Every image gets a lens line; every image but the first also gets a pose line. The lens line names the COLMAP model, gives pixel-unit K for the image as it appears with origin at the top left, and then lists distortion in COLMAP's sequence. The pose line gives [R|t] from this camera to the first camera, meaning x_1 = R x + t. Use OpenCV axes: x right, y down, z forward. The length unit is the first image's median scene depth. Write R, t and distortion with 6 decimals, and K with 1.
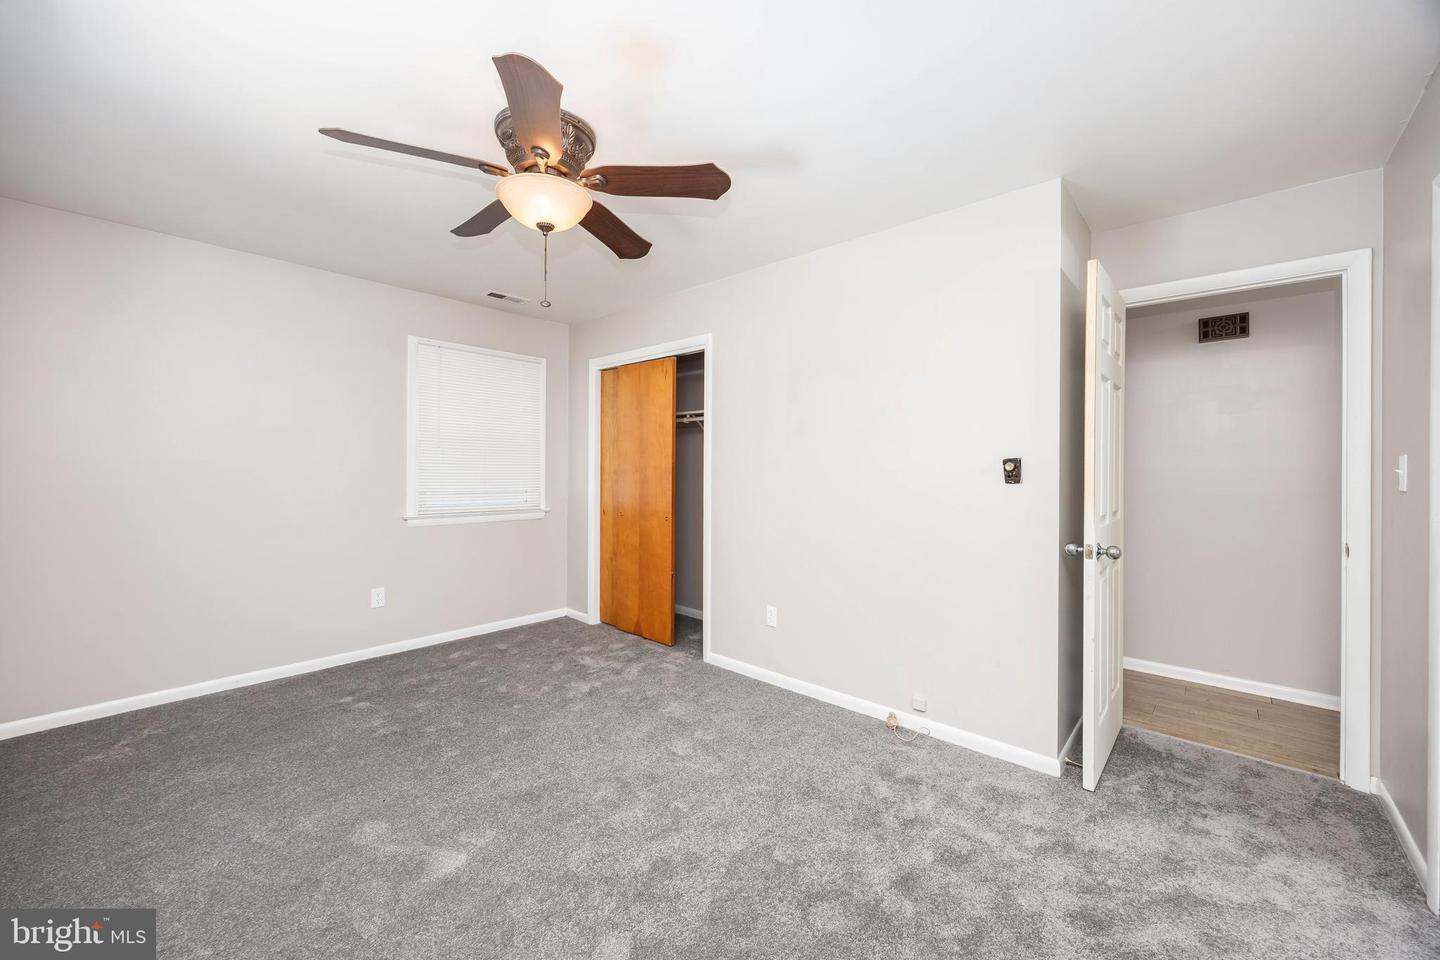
lens RADIAL K [[558.6, 0, 722.2], [0, 558.6, 470.0], [0, 0, 1]] dist [0.000310, 0.001333]
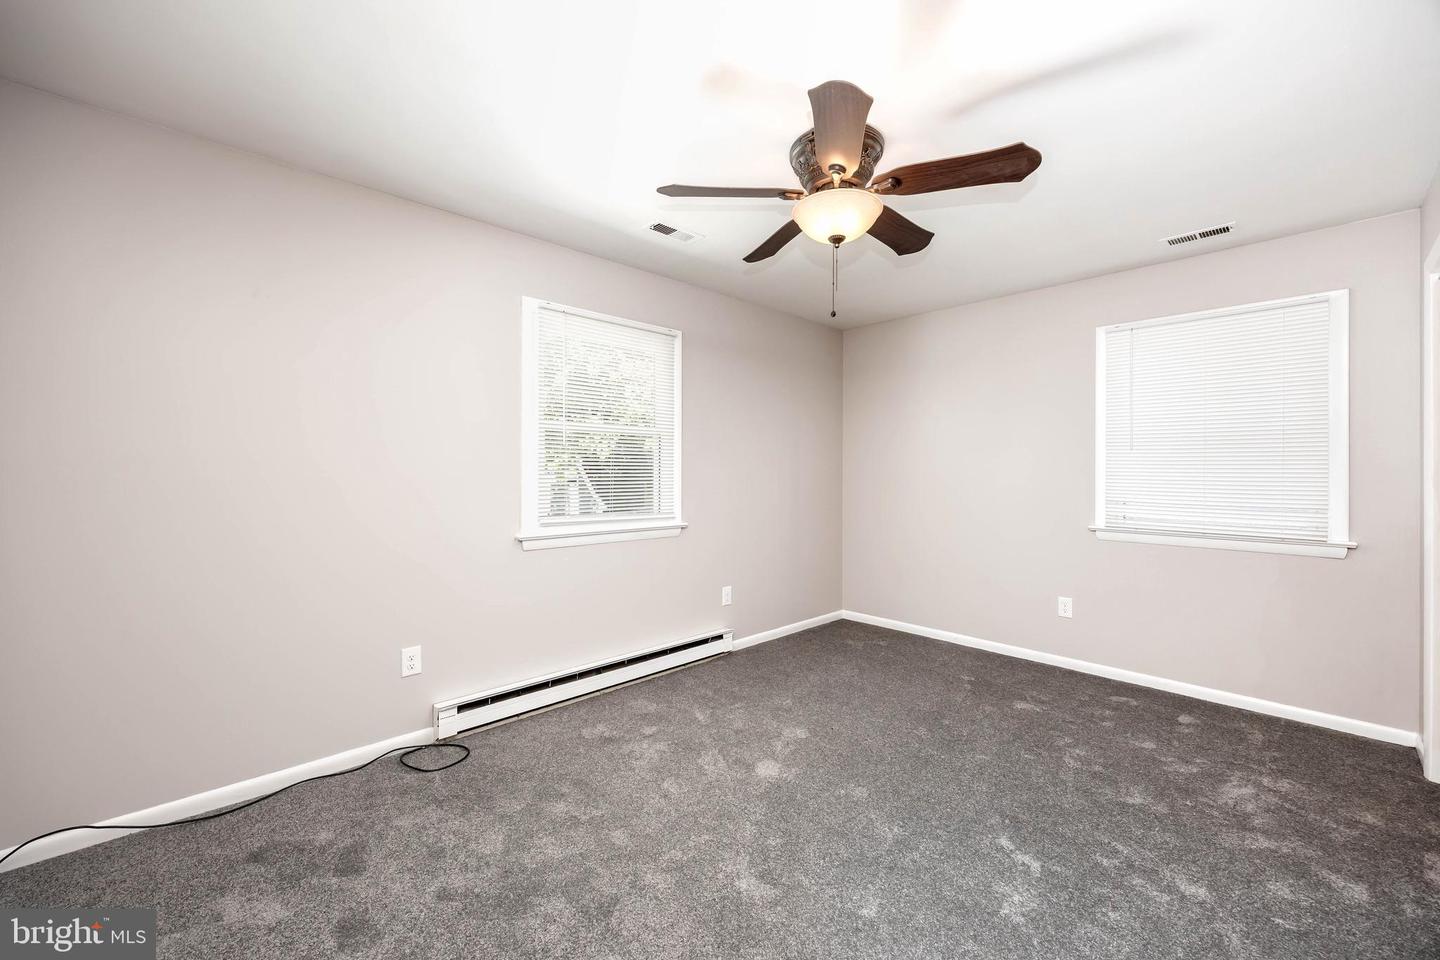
lens RADIAL K [[558.6, 0, 726.0], [0, 558.6, 469.3], [0, 0, 1]] dist [0.000310, 0.001333]
pose [[-0.085090, -0.015653, -0.996250, 0.398993], [-0.005410, 0.999869, -0.015247, 0.005403], [0.996359, 0.004092, -0.085163, 0.479772]]
